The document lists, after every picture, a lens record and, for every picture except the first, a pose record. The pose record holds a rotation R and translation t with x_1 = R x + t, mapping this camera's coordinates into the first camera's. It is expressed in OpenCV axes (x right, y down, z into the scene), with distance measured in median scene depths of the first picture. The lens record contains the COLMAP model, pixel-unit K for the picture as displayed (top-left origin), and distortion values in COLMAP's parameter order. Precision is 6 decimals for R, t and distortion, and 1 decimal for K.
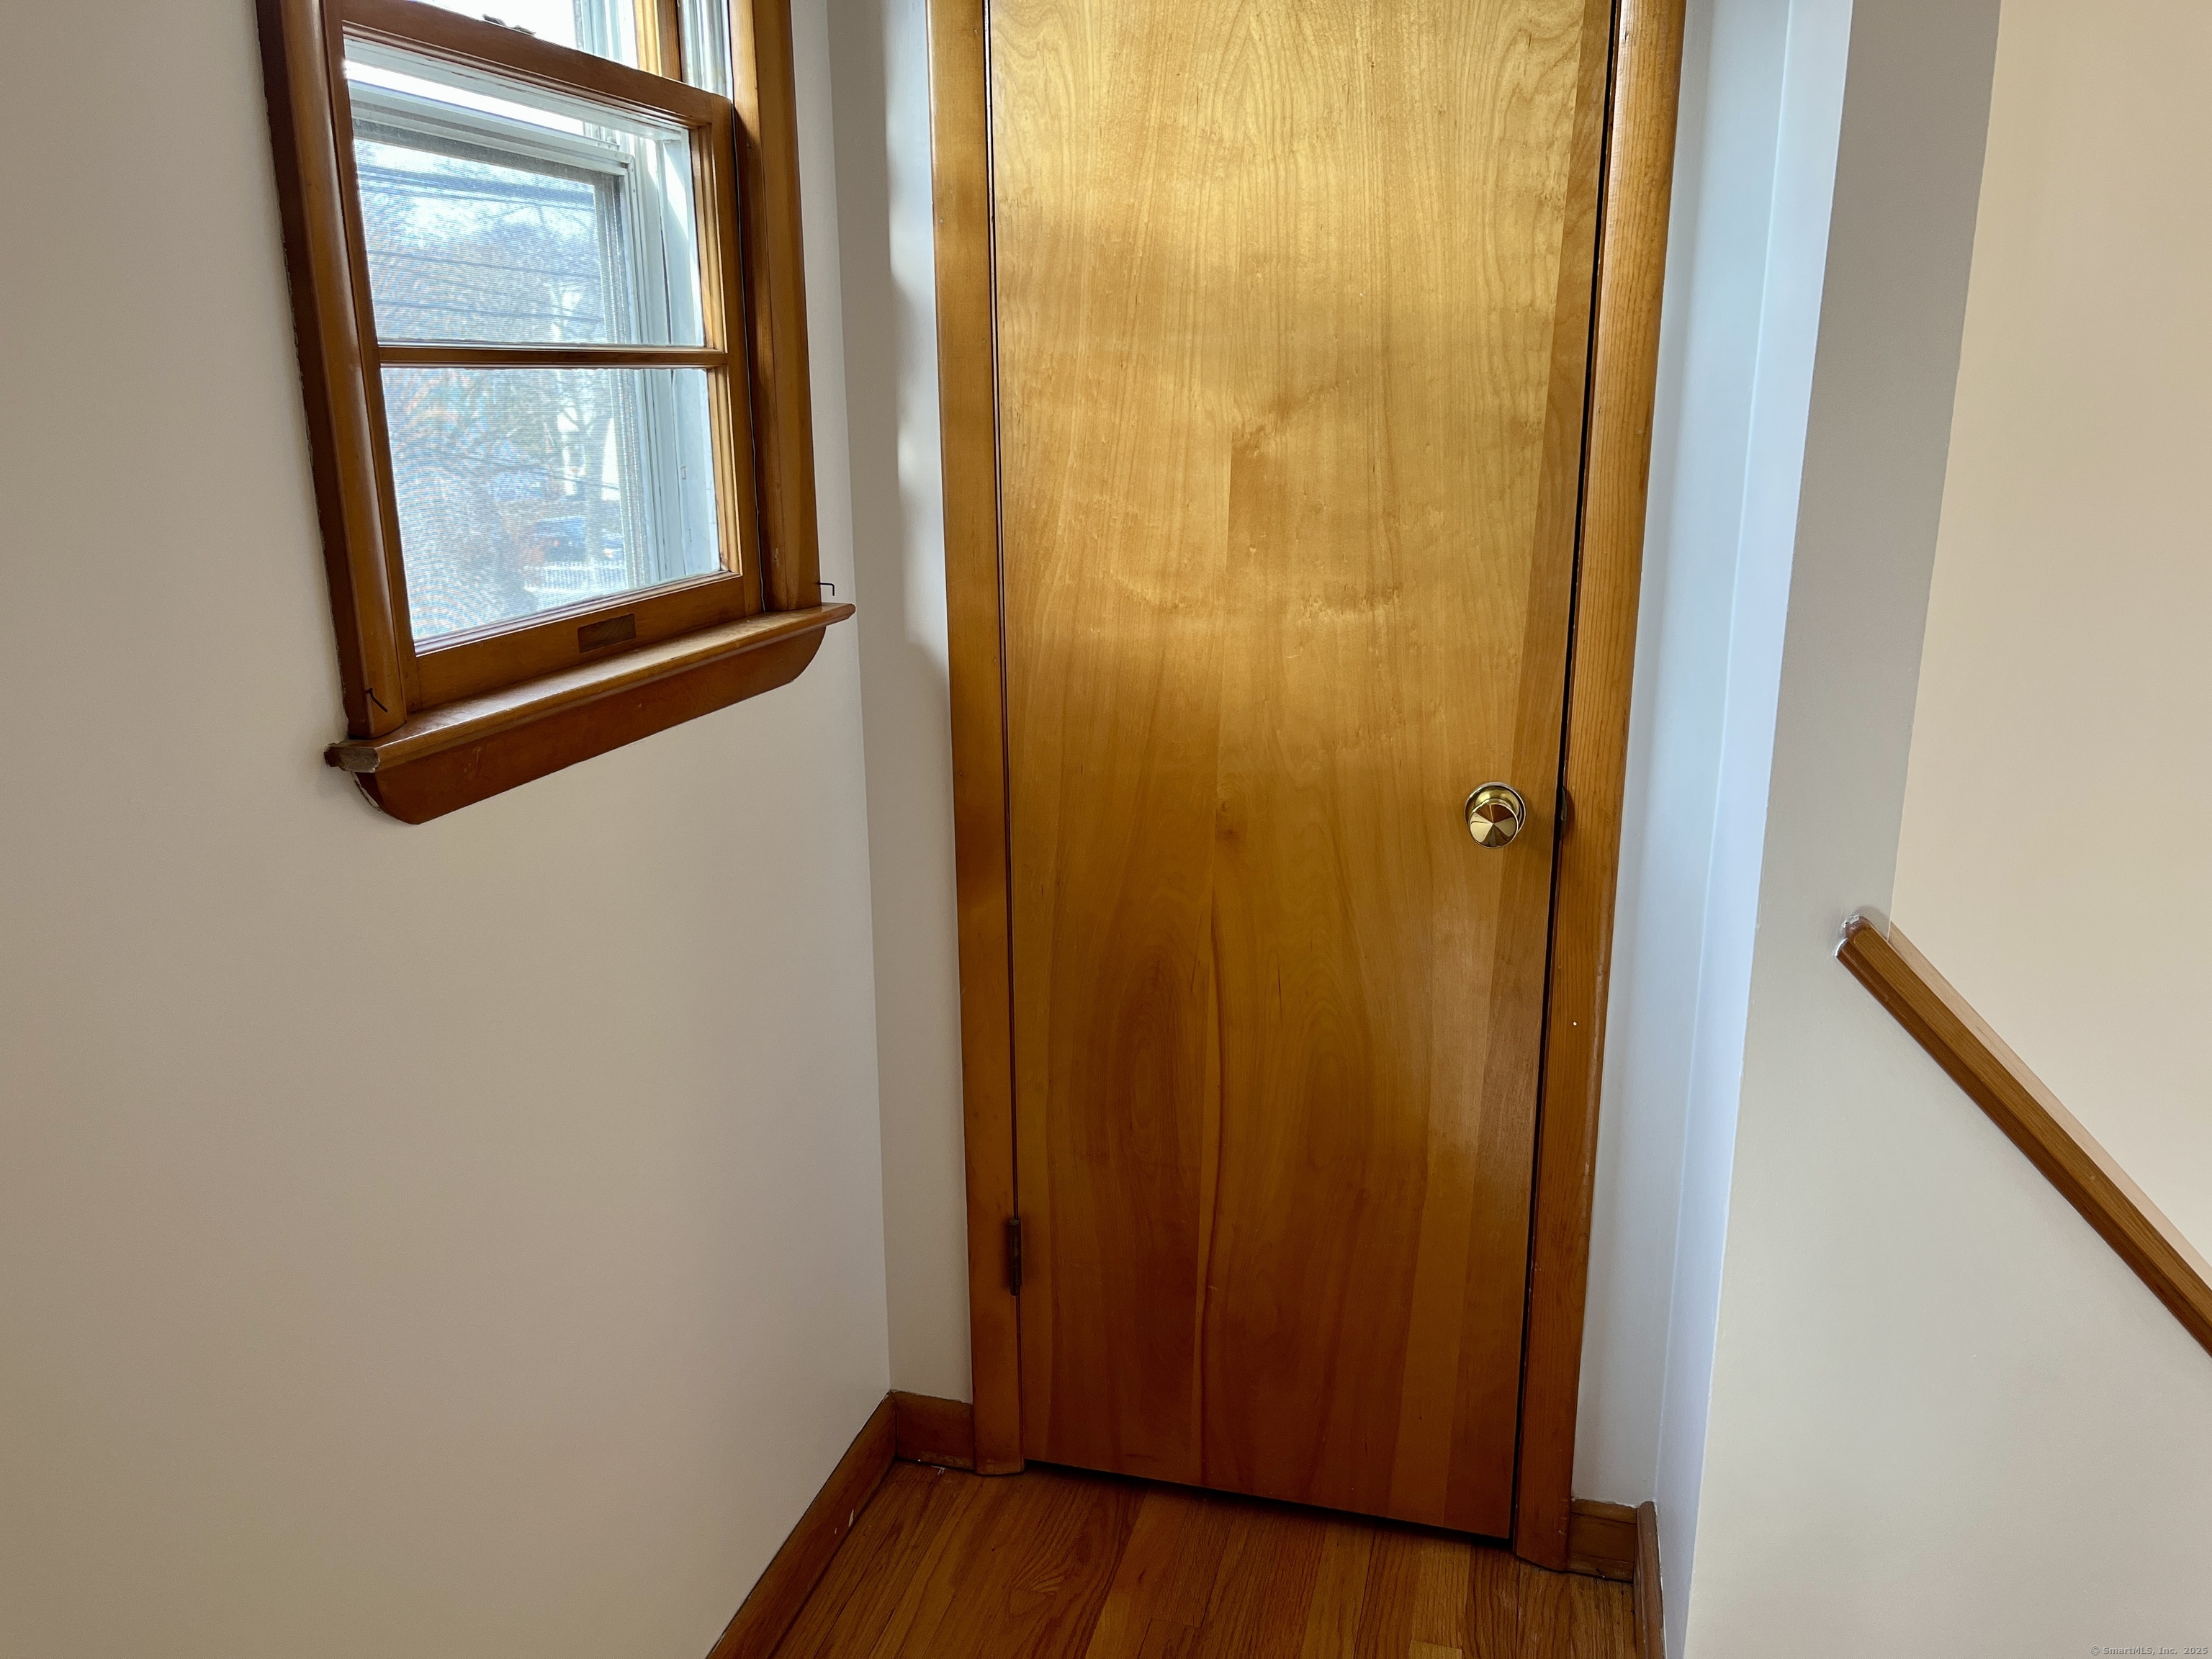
lens RADIAL K [[1671.3, 0, 1111.8], [0, 1671.3, 844.6], [0, 0, 1]] dist [0.064266, -0.096964]
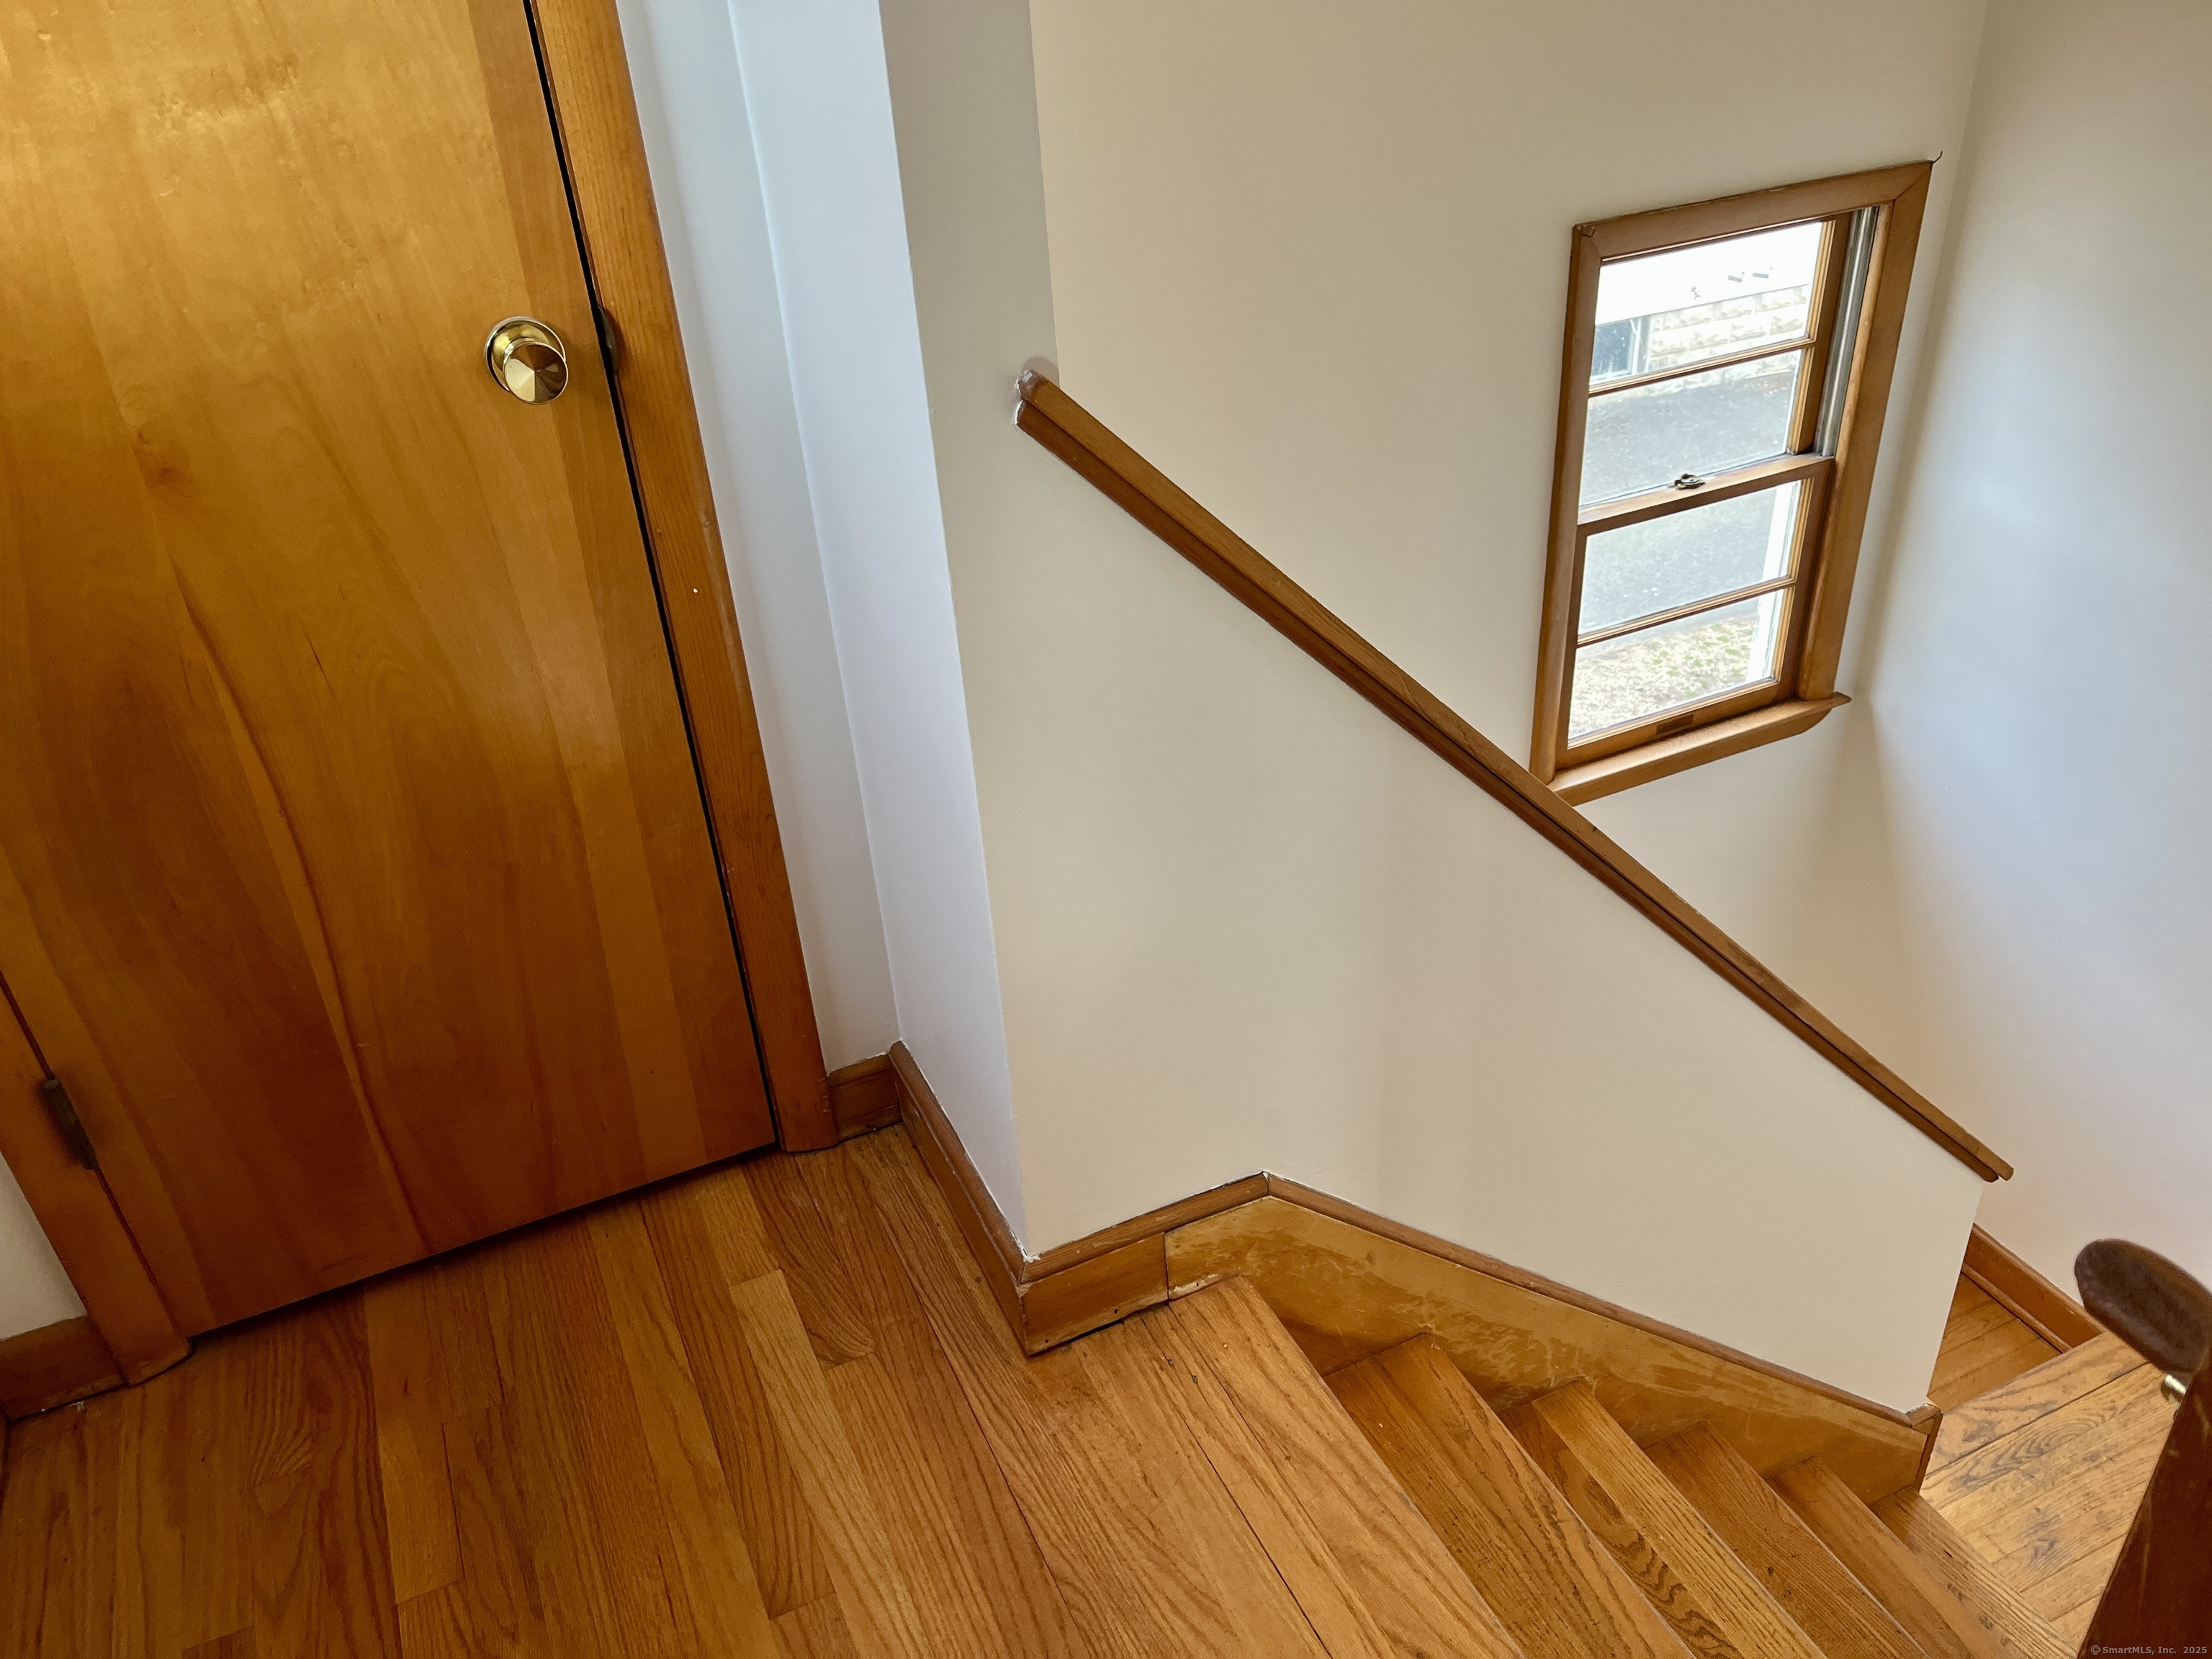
lens RADIAL K [[1671.3, 0, 1111.8], [0, 1671.3, 844.6], [0, 0, 1]] dist [0.064266, -0.096964]
pose [[0.772996, -0.371219, 0.514464, -0.044034], [0.225925, 0.918844, 0.323548, -0.002814], [-0.592819, -0.133871, 0.794131, 0.174854]]
